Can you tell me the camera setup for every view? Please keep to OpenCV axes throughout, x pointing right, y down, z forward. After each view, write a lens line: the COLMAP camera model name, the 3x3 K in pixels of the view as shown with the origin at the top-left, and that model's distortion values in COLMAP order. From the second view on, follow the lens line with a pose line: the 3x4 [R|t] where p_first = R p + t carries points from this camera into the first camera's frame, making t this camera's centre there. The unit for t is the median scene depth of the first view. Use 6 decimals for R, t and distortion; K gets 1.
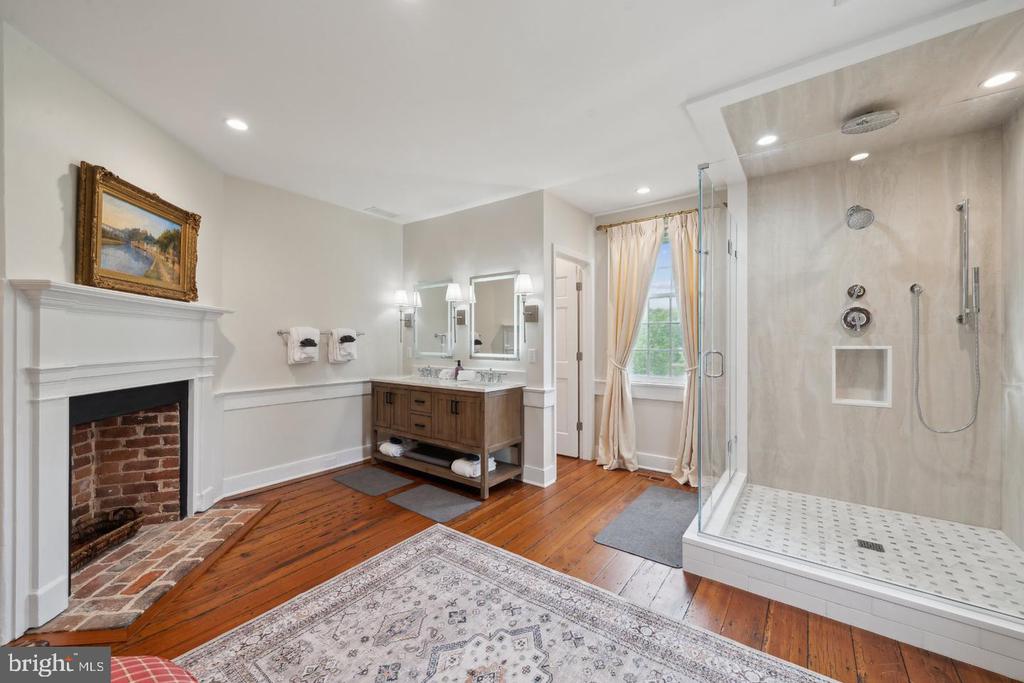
lens RADIAL K [[386.7, 0, 514.1], [0, 386.7, 342.2], [0, 0, 1]] dist [0.000072, -0.000011]
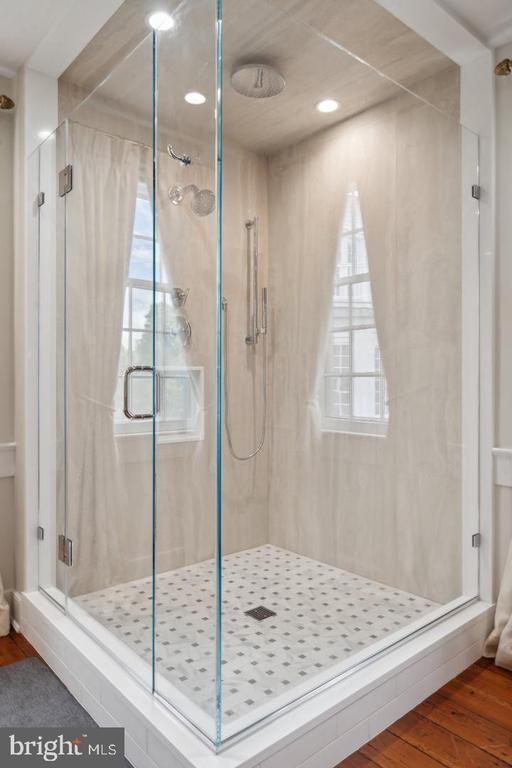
lens RADIAL K [[519.7, 0, 255.7], [0, 519.7, 378.4], [0, 0, 1]] dist [-0.000223, 0.000253]
pose [[0.219596, -0.006533, 0.975569, -0.124789], [-0.000069, 0.999977, 0.006712, 0.031828], [-0.975591, -0.001541, 0.219590, 0.757548]]
